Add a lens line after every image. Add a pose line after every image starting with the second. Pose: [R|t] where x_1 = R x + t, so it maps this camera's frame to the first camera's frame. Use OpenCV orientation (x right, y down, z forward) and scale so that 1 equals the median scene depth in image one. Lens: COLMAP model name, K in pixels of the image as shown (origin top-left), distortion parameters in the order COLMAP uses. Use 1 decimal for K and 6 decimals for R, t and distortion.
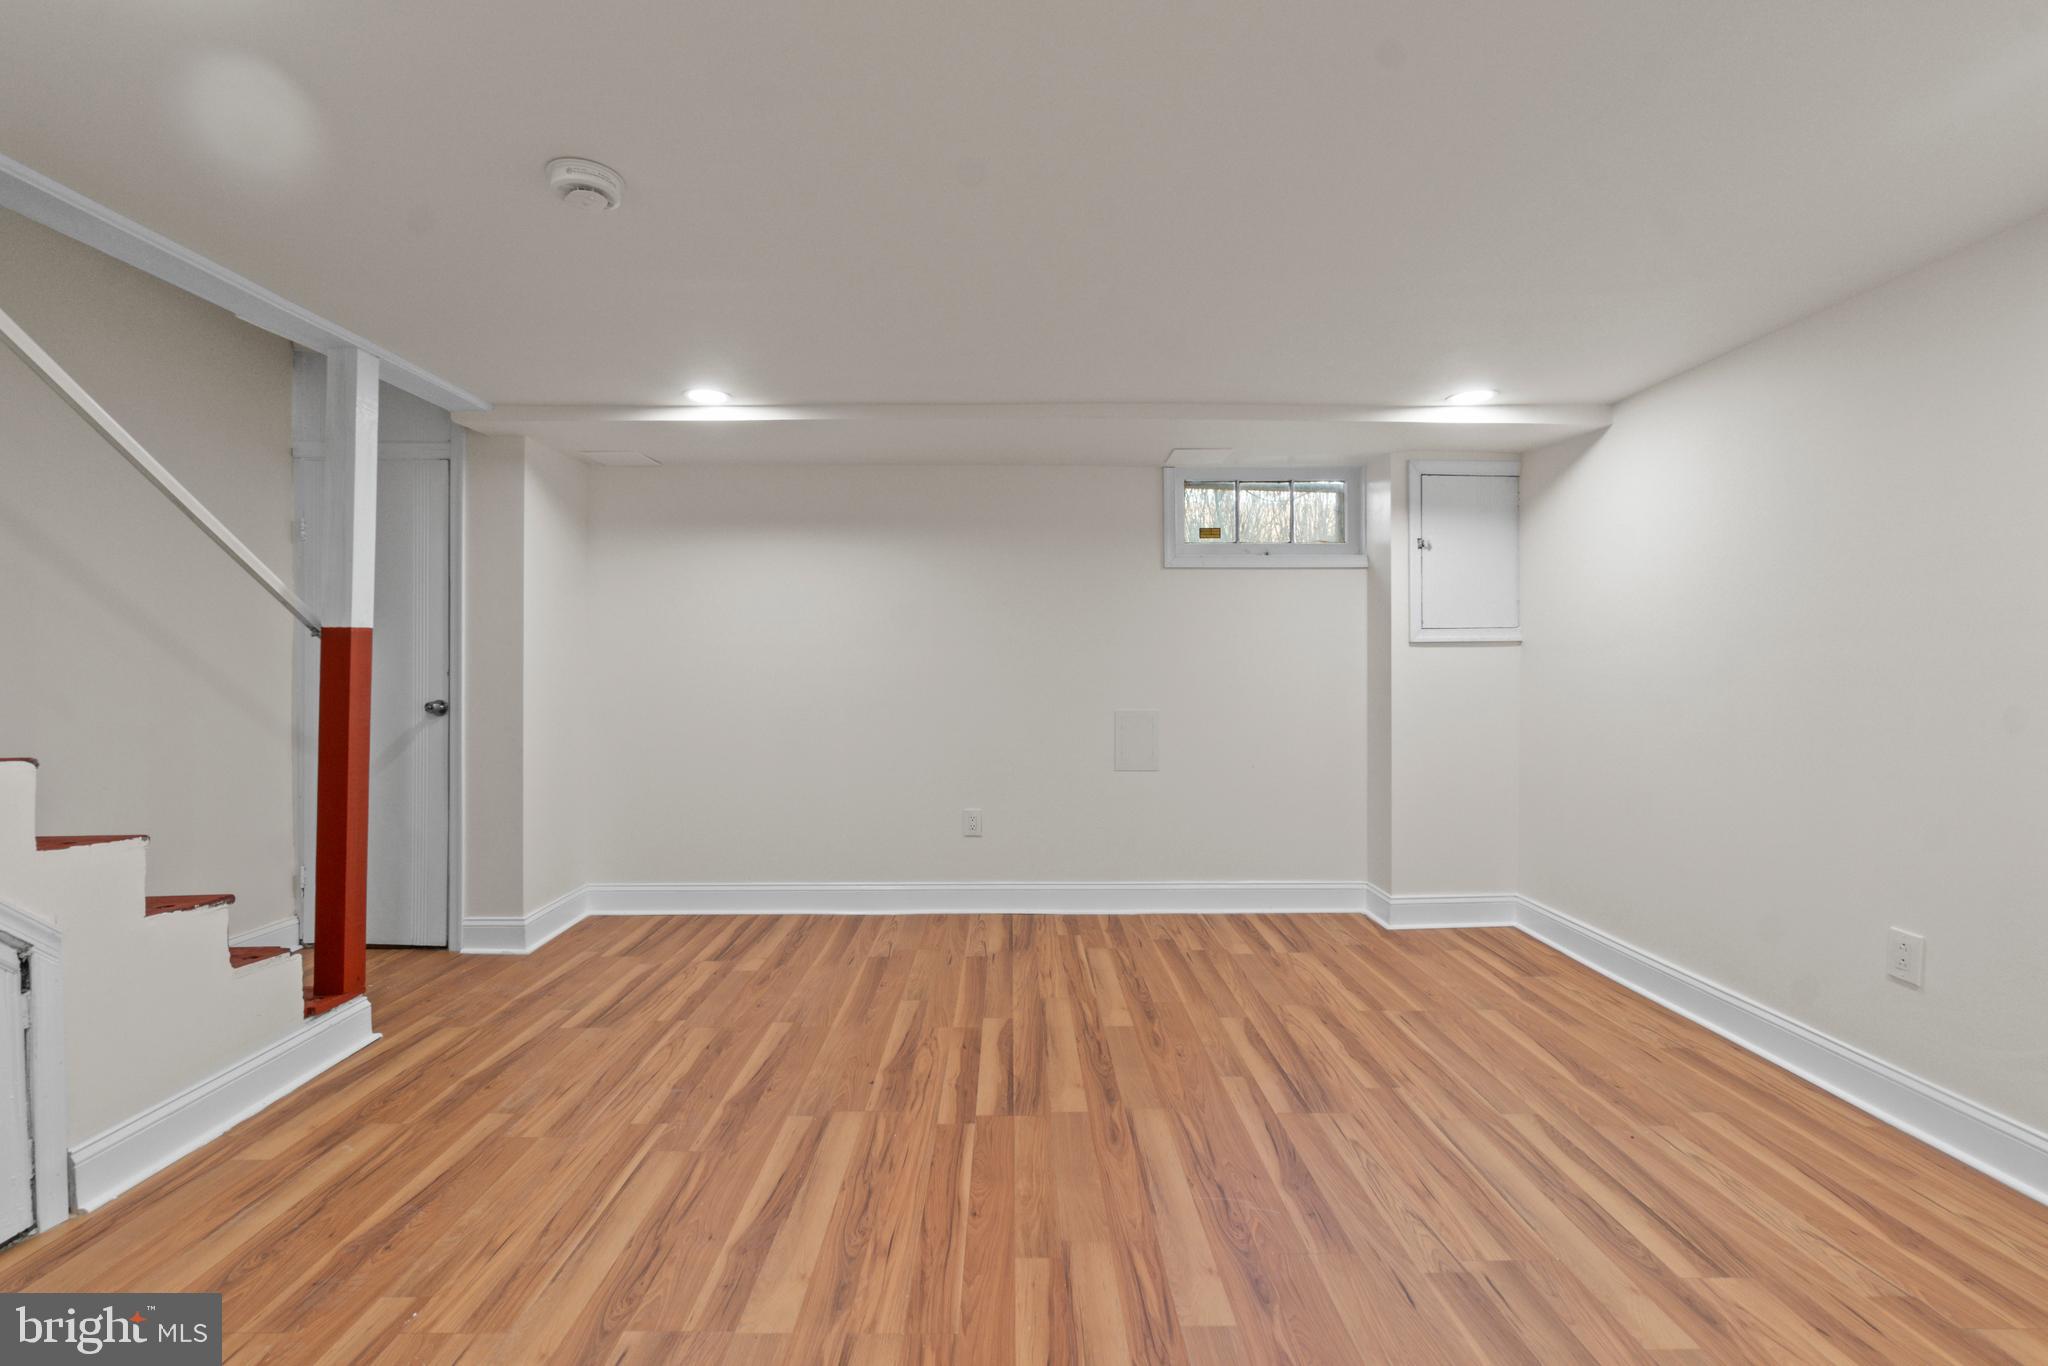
lens RADIAL K [[884.5, 0, 1025.0], [0, 884.5, 669.5], [0, 0, 1]] dist [-0.005853, 0.001401]
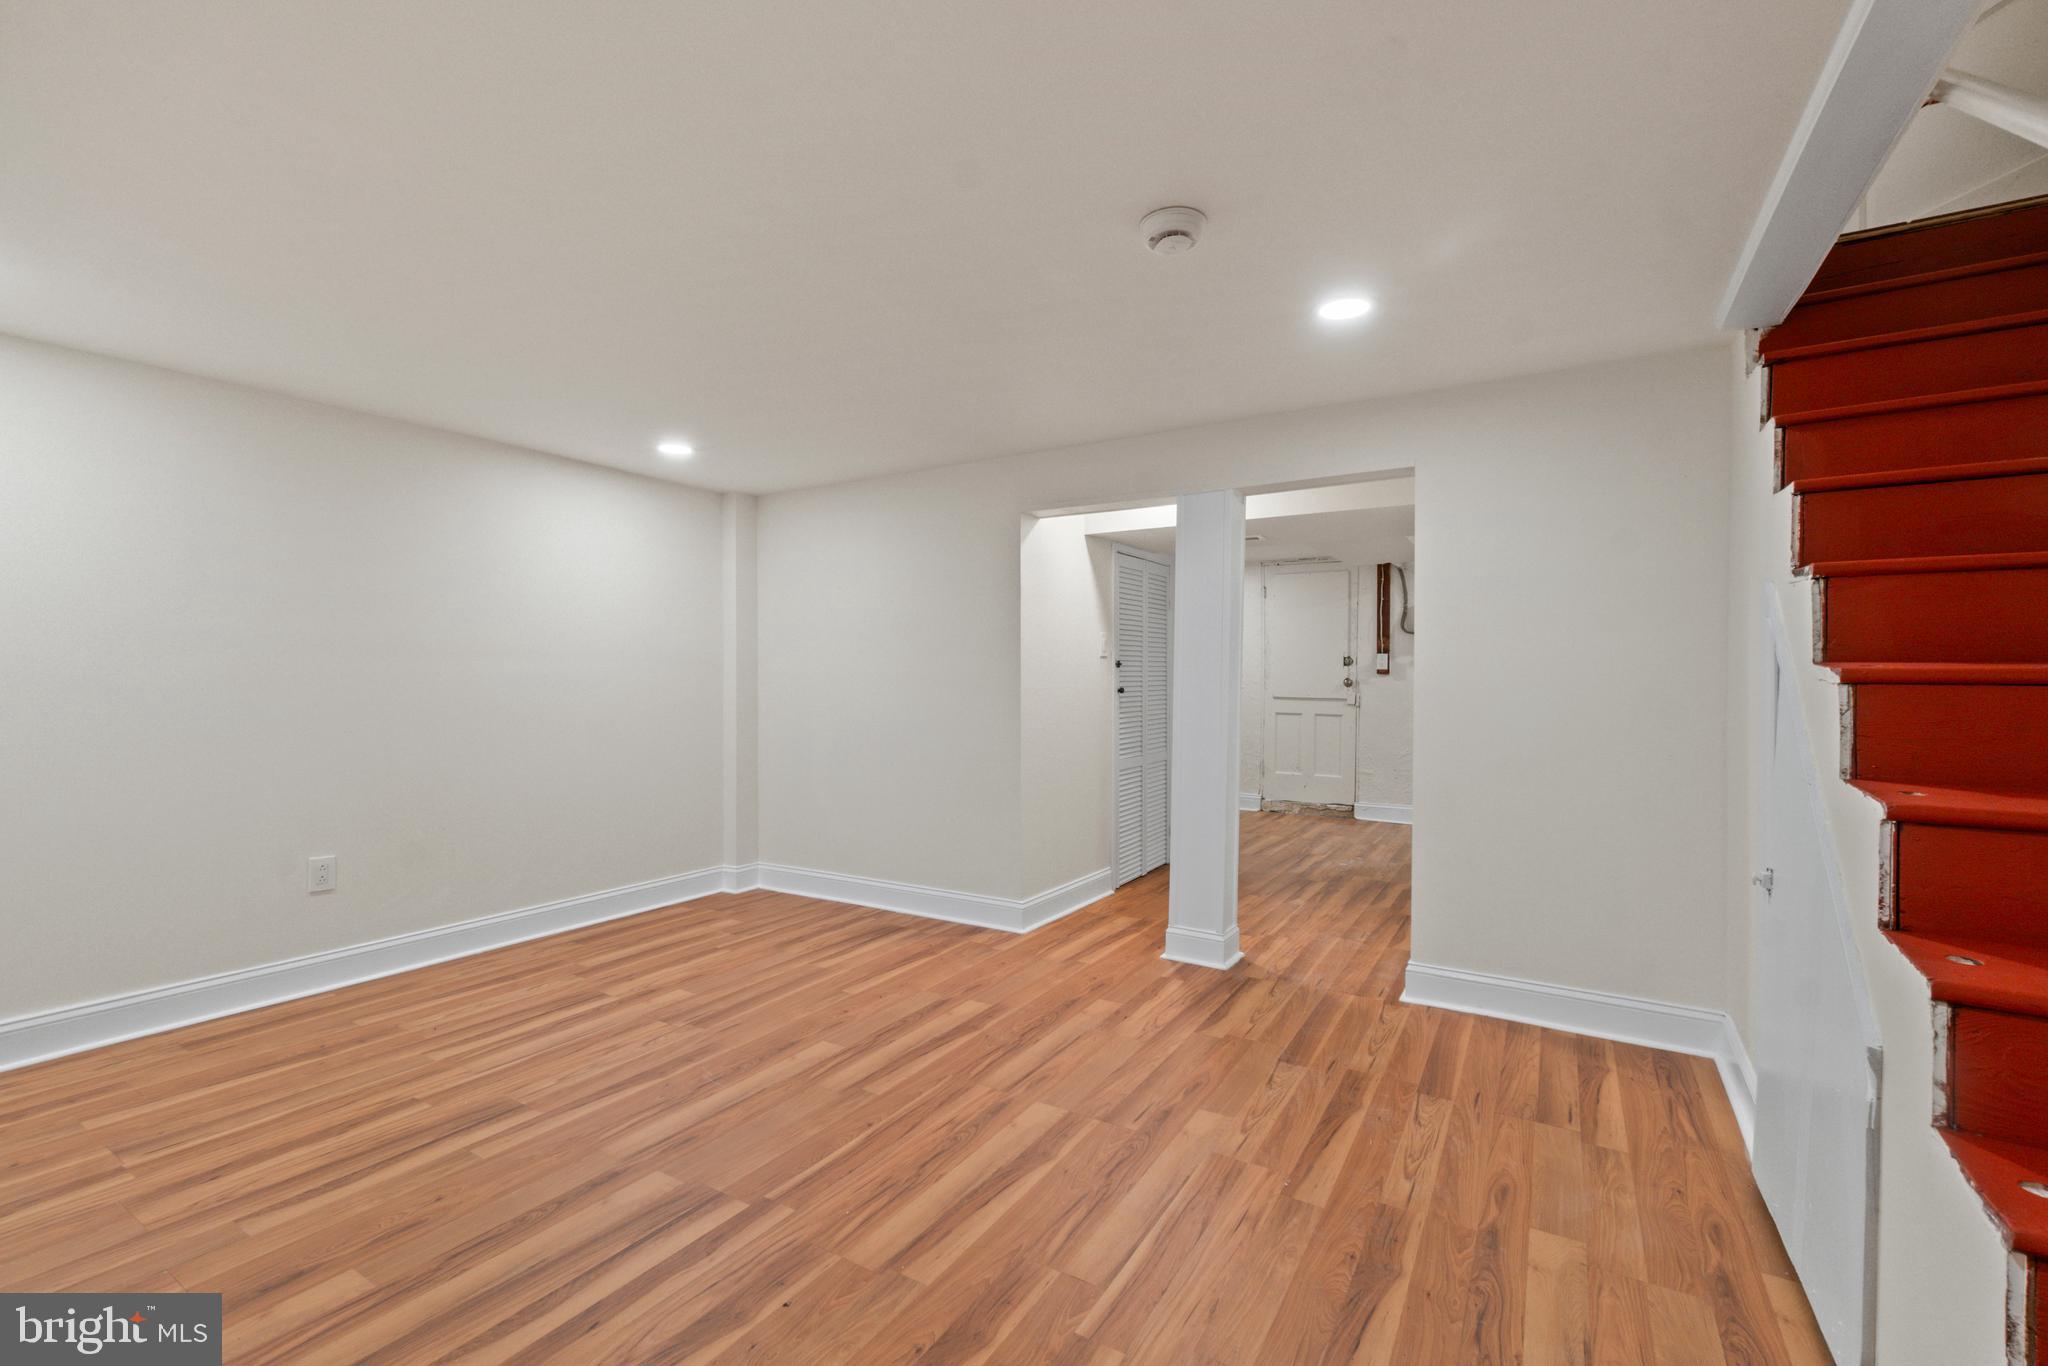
lens RADIAL K [[884.5, 0, 1023.9], [0, 884.5, 681.3], [0, 0, 1]] dist [-0.005853, 0.001401]
pose [[-0.850078, -0.004874, 0.526635, -0.769760], [-0.003021, 0.999986, 0.004378, 0.001967], [-0.526649, 0.002130, -0.850080, 1.691340]]
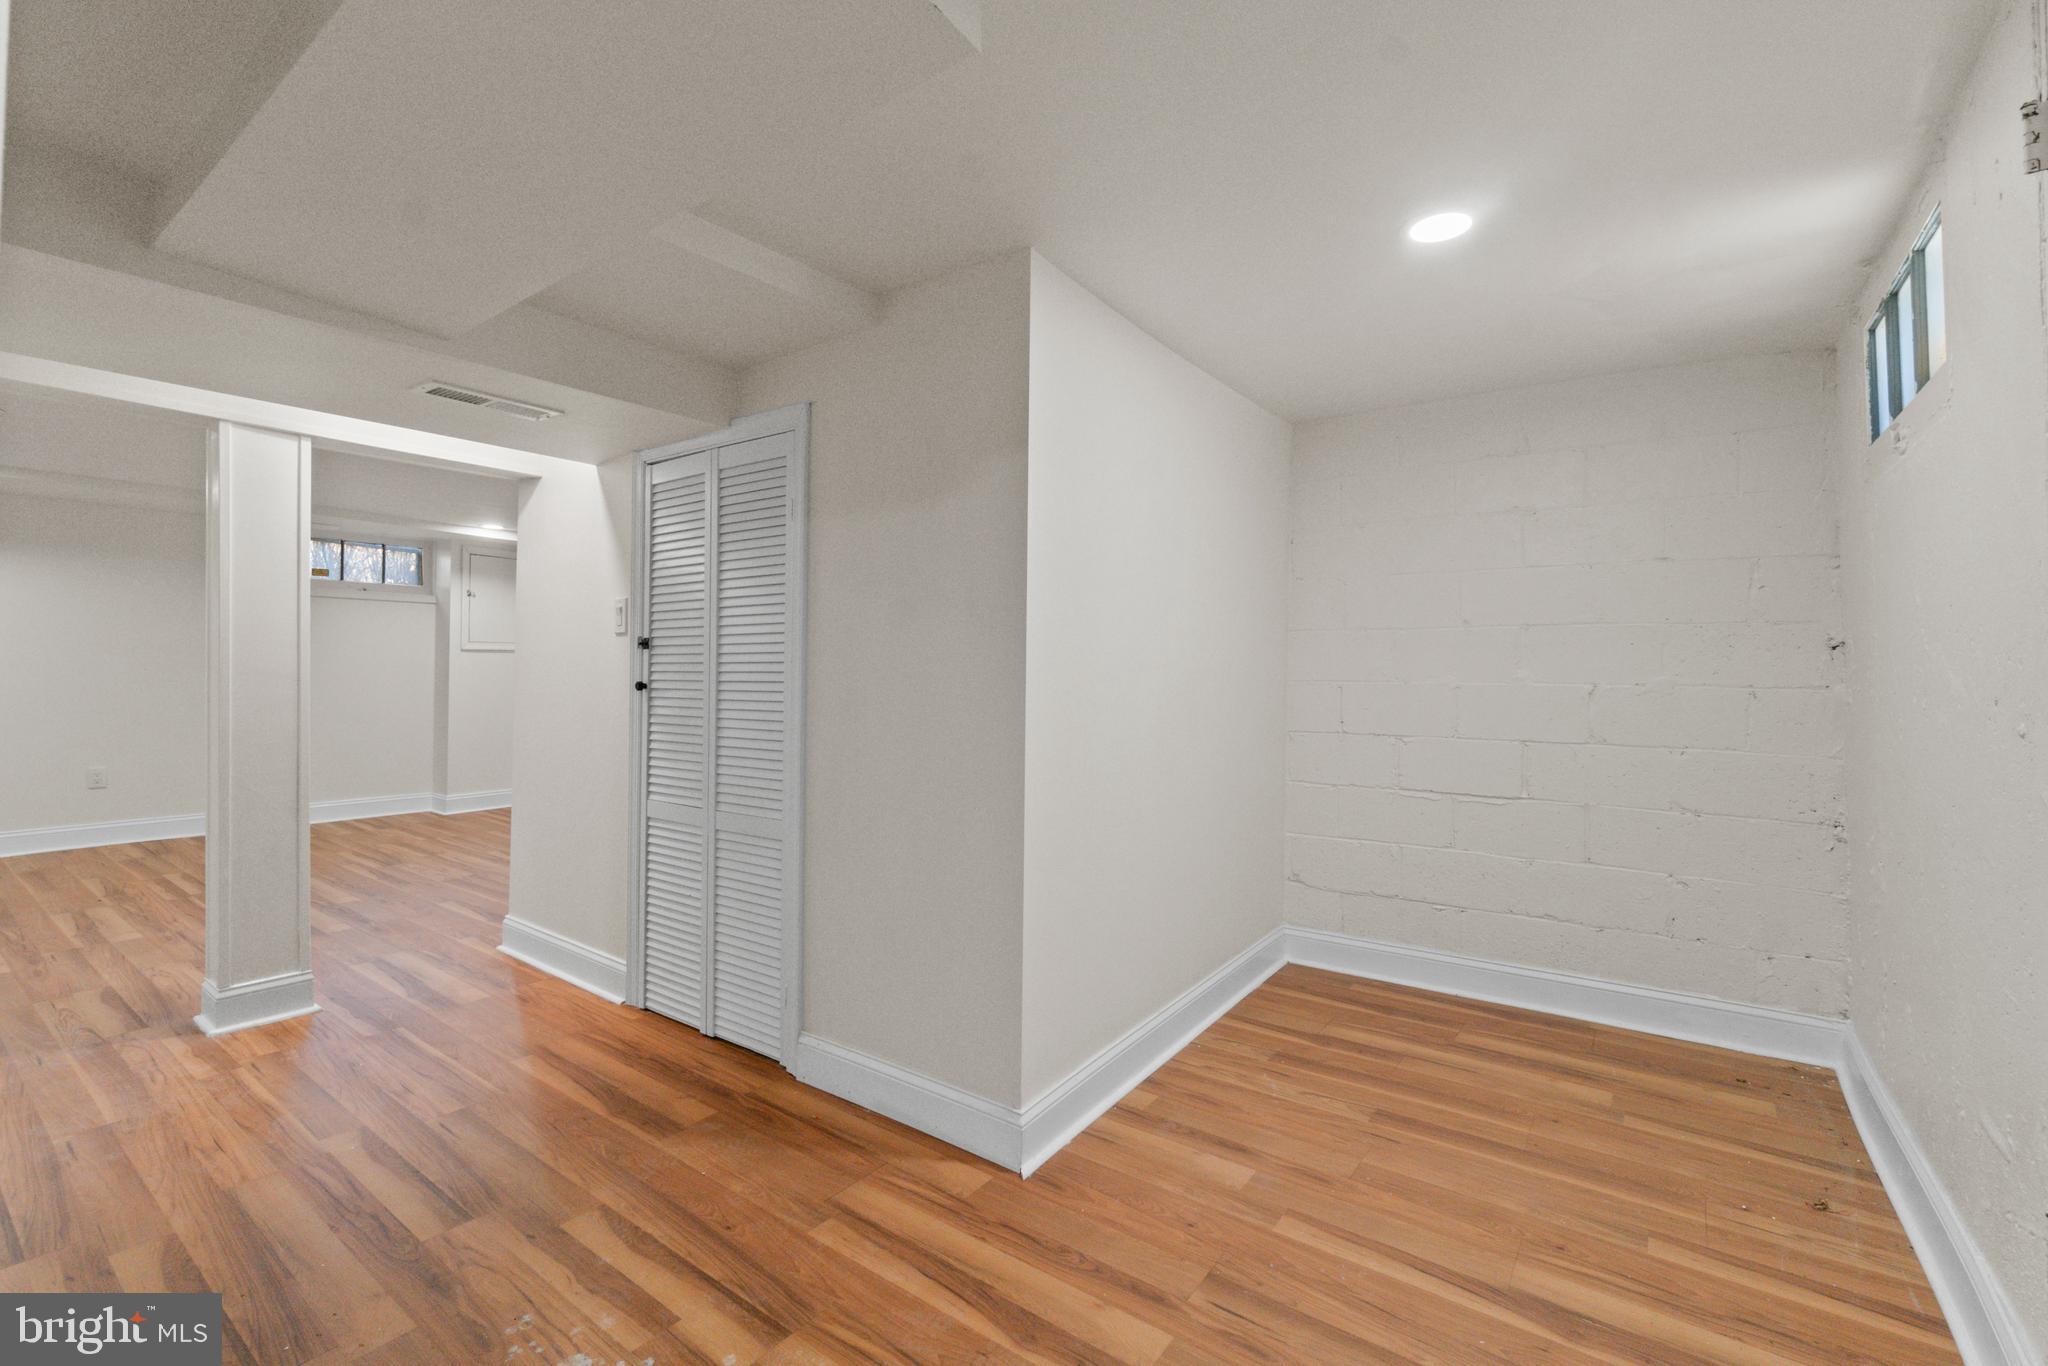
lens RADIAL K [[884.5, 0, 1005.8], [0, 884.5, 652.9], [0, 0, 1]] dist [-0.005853, 0.001401]
pose [[0.607031, 0.017071, 0.794495, -0.552028], [-0.005256, 0.999834, -0.017467, 0.002929], [-0.794661, 0.006427, 0.607020, -1.701590]]
